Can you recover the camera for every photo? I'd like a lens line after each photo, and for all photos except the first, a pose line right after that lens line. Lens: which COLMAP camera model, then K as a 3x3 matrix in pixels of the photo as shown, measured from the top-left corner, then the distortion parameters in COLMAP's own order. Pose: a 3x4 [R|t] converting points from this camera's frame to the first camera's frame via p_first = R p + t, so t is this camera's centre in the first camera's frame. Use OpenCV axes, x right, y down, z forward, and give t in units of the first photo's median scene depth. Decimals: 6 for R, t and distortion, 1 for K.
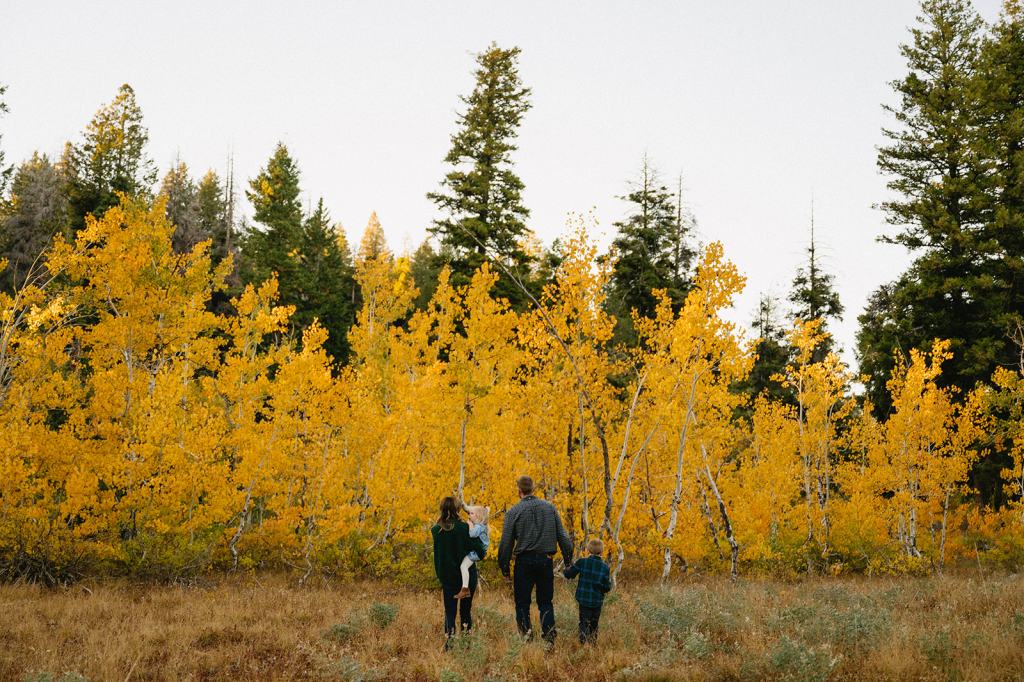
lens RADIAL K [[1510.0, 0, 492.9], [0, 1510.0, 344.0], [0, 0, 1]] dist [-0.015437, 0.053063]
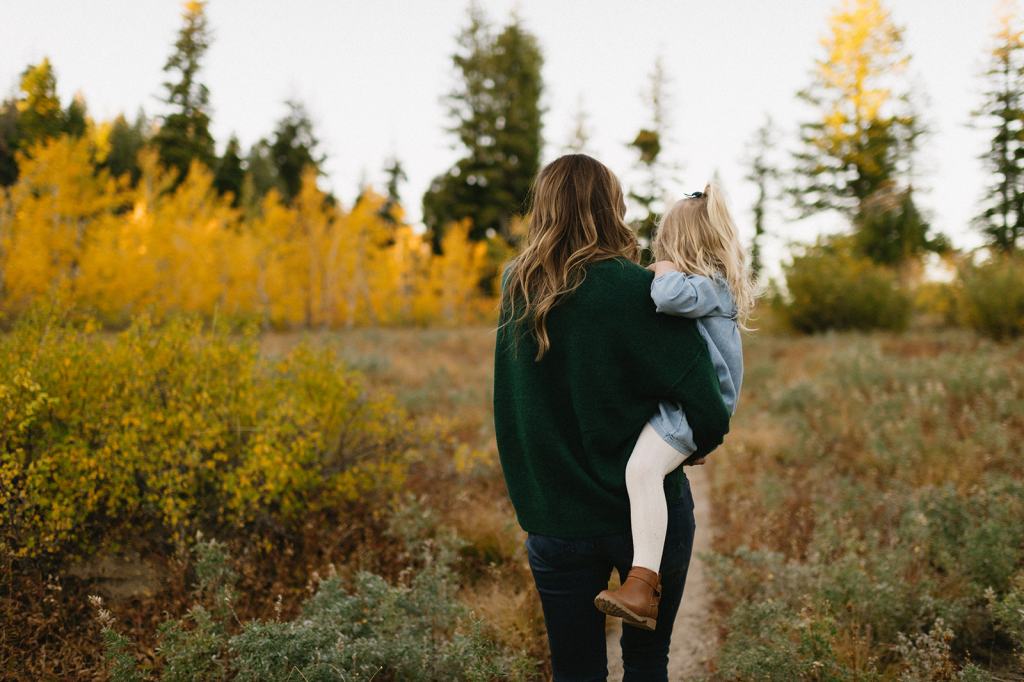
lens RADIAL K [[1011.5, 0, 539.3], [0, 1011.5, 371.0], [0, 0, 1]] dist [-0.015337, 0.009962]
pose [[0.936425, -0.021581, 0.350203, -0.046056], [-0.040937, 0.984570, 0.170135, -0.016794], [-0.348471, -0.173655, 0.921093, -0.161092]]
